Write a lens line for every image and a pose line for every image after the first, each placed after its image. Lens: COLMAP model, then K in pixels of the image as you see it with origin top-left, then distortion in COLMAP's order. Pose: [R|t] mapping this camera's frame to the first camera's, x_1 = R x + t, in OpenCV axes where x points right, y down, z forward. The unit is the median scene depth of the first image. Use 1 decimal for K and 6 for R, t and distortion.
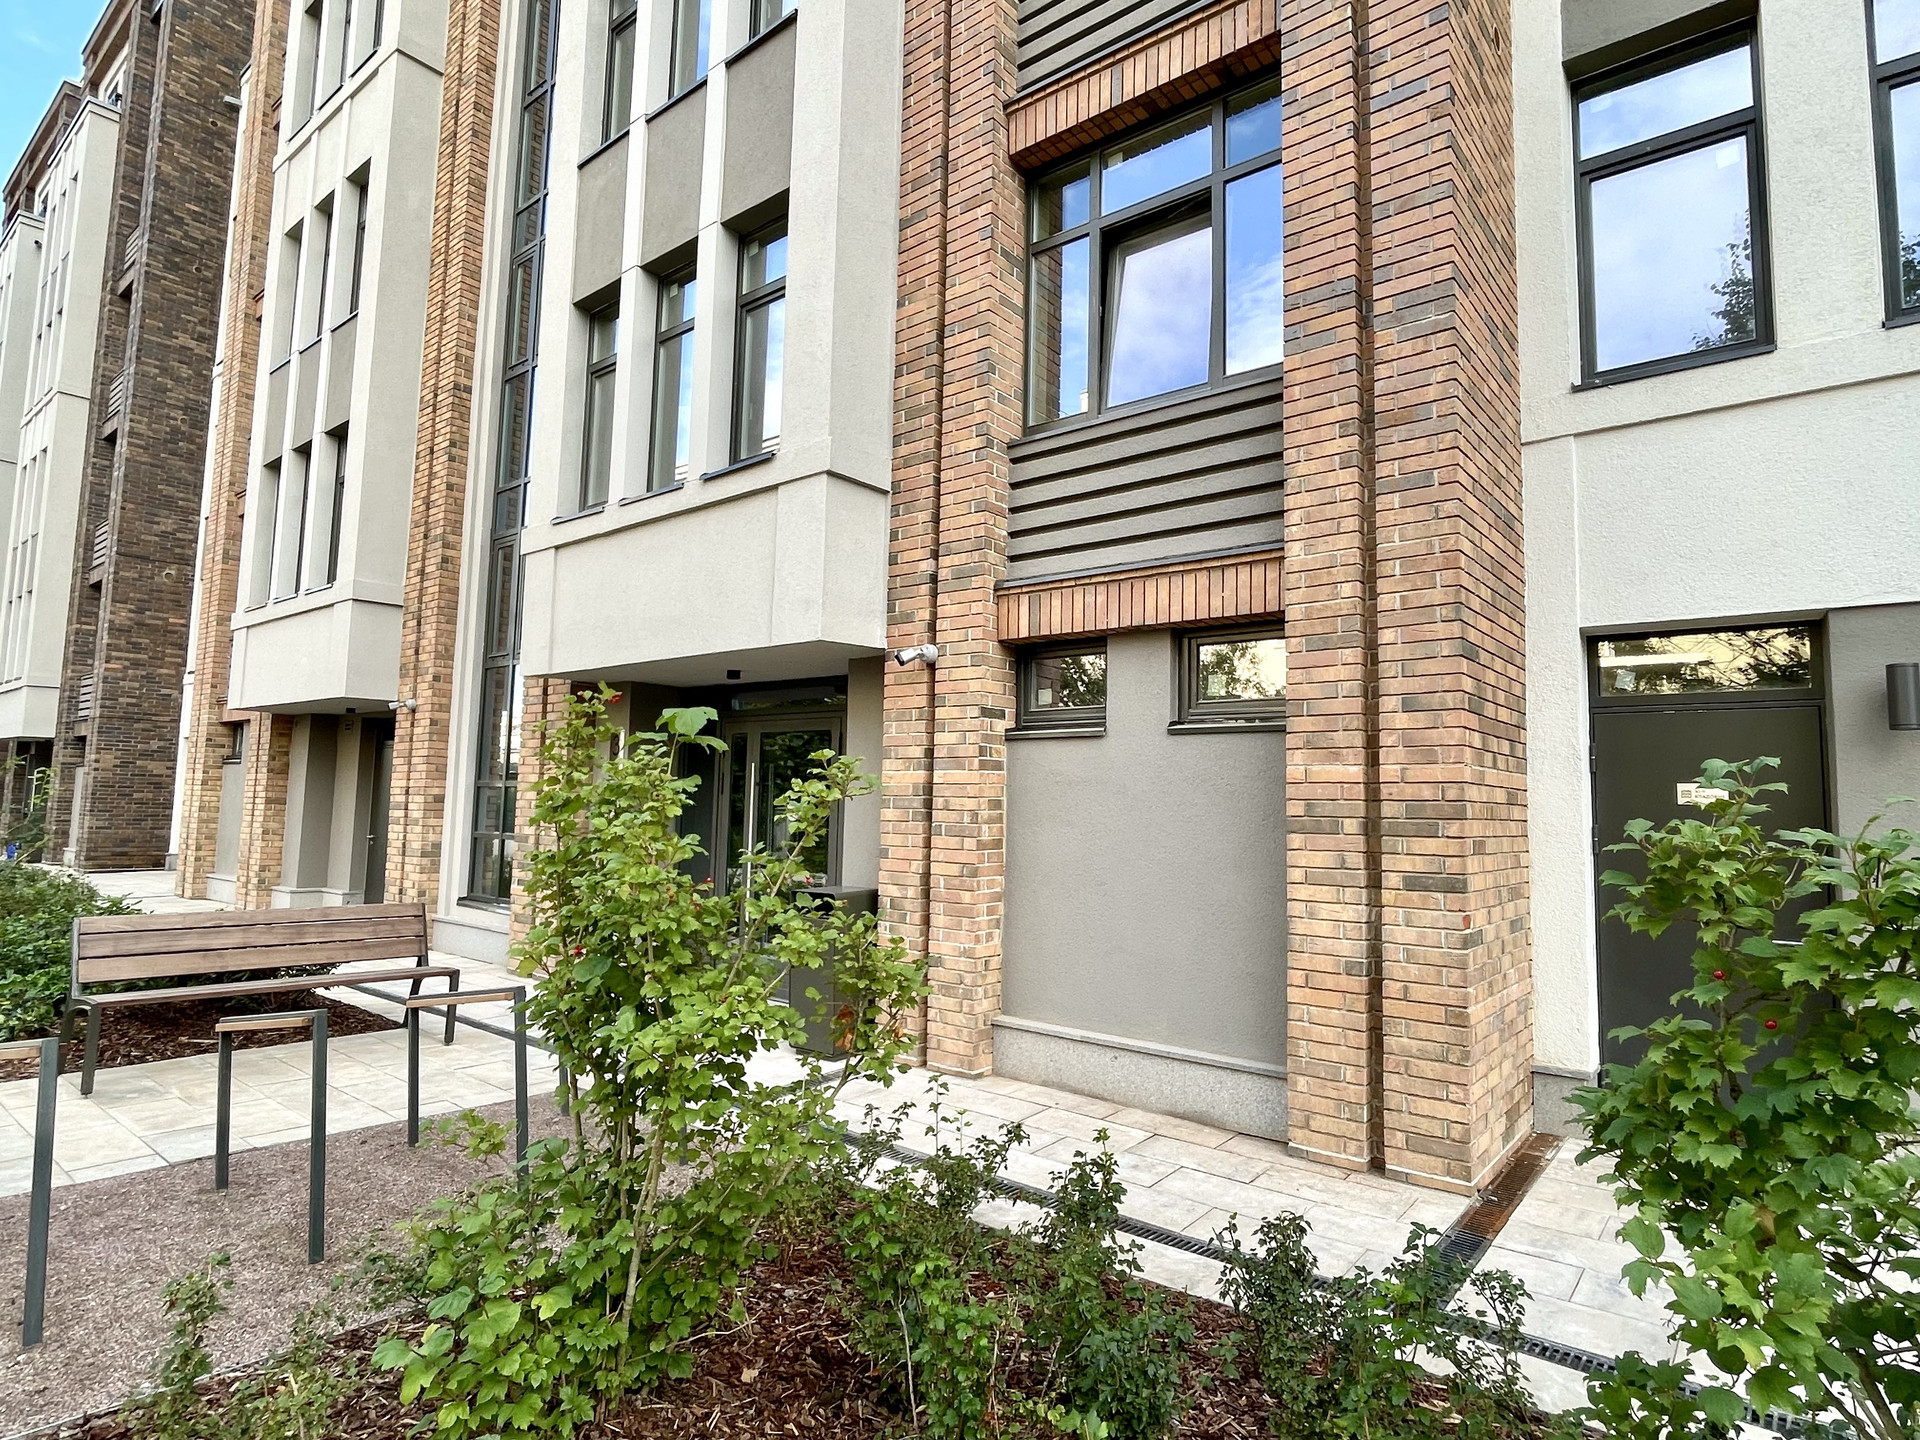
lens RADIAL K [[1063.7, 0, 1030.3], [0, 1063.7, 712.9], [0, 0, 1]] dist [-0.003037, 0.001405]
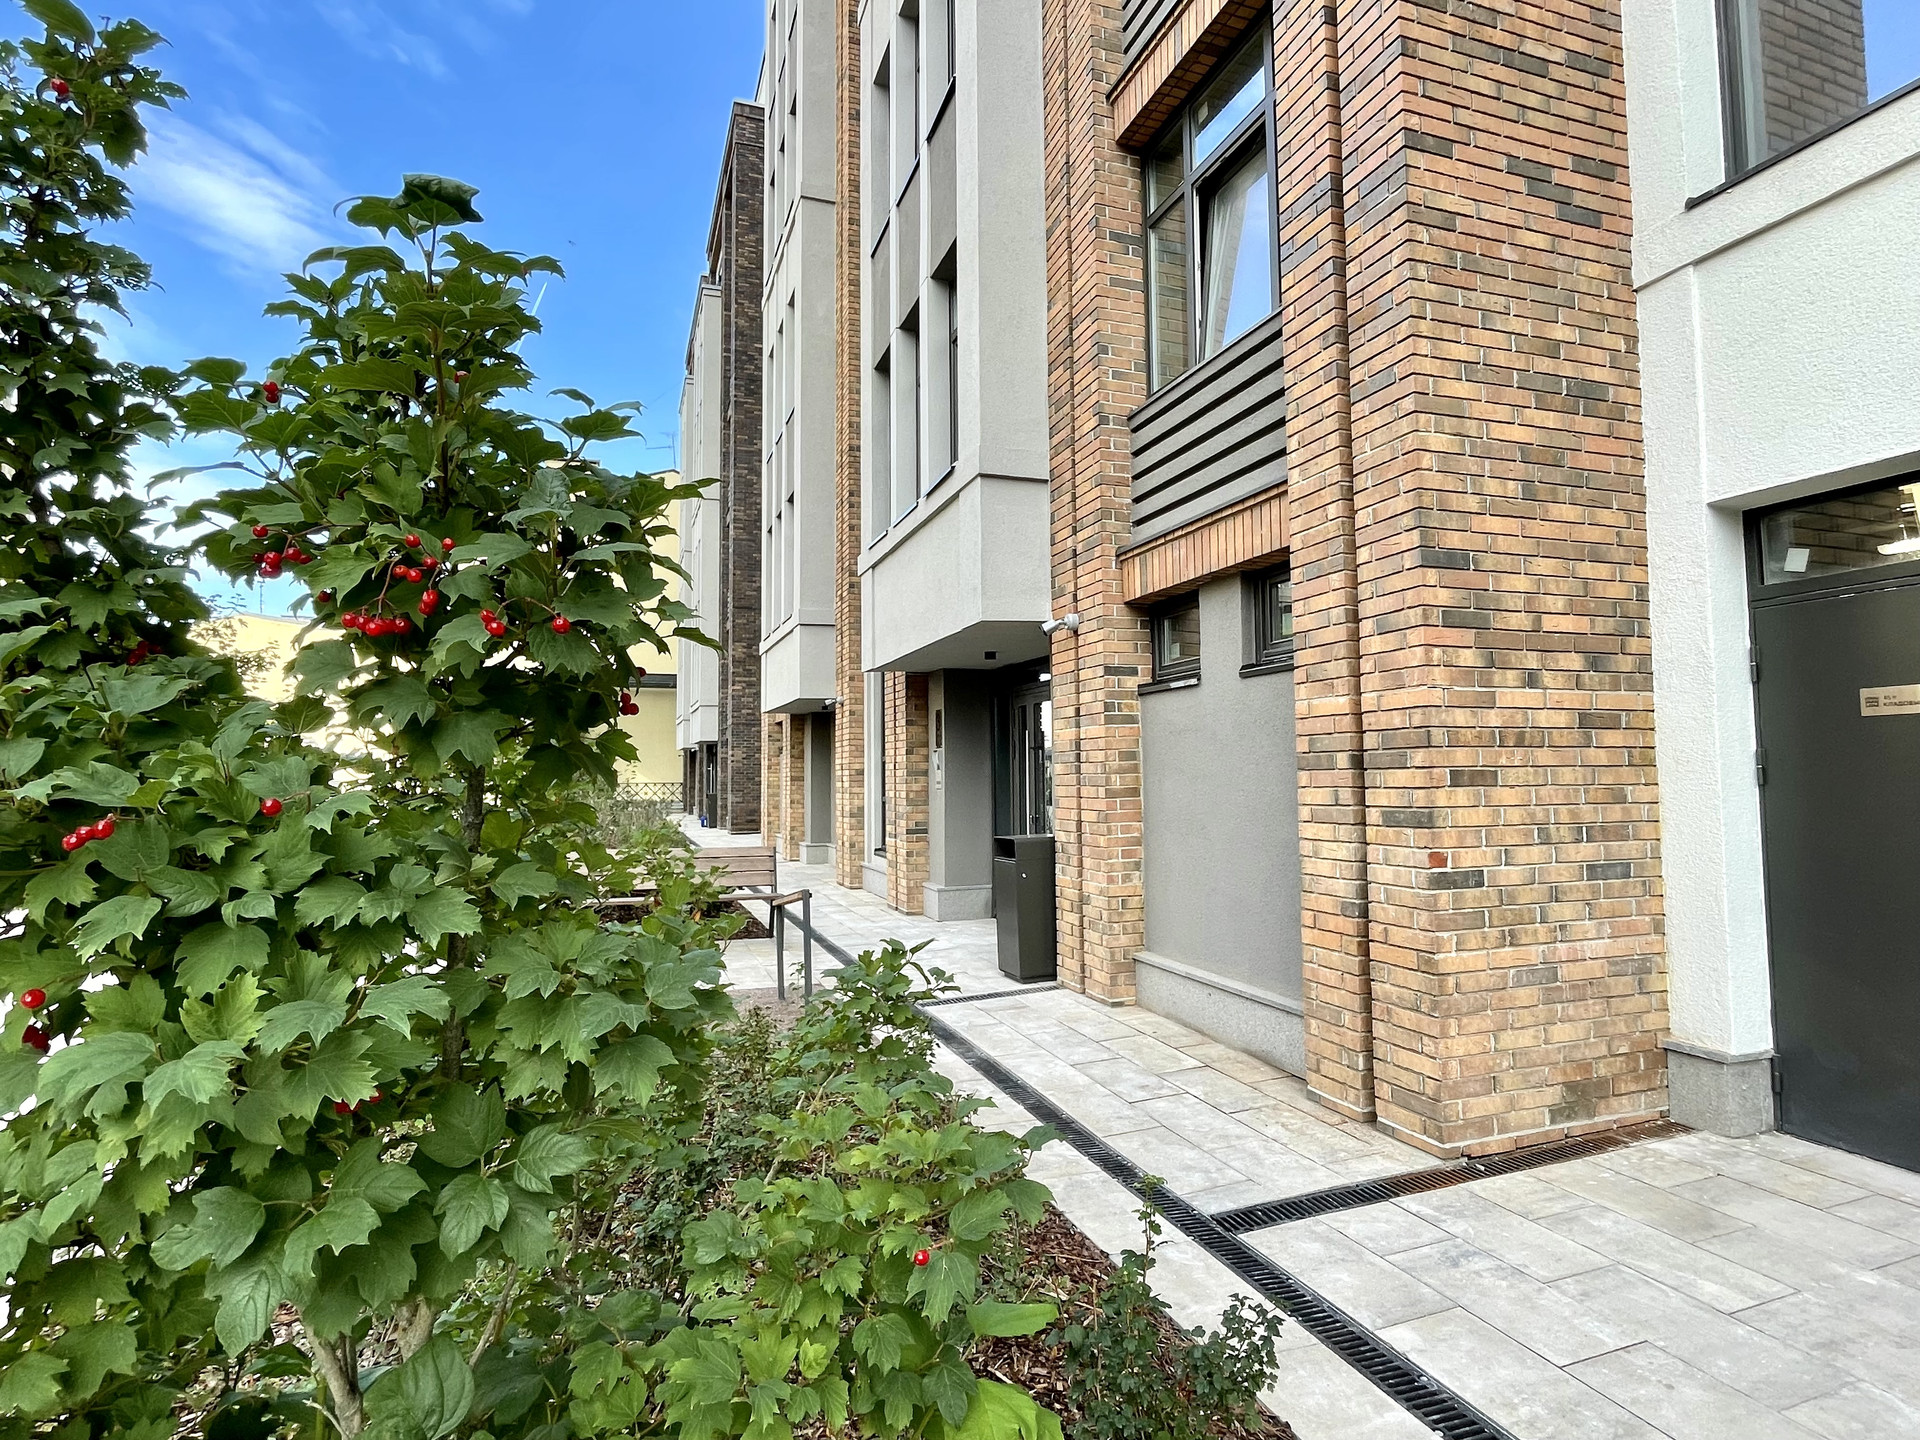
lens RADIAL K [[1063.7, 0, 1030.3], [0, 1063.7, 712.9], [0, 0, 1]] dist [-0.003037, 0.001405]
pose [[0.842850, -0.062820, -0.534469, 0.531723], [0.076136, 0.997093, 0.002871, 0.037354], [0.532735, -0.043113, 0.845183, 0.049036]]
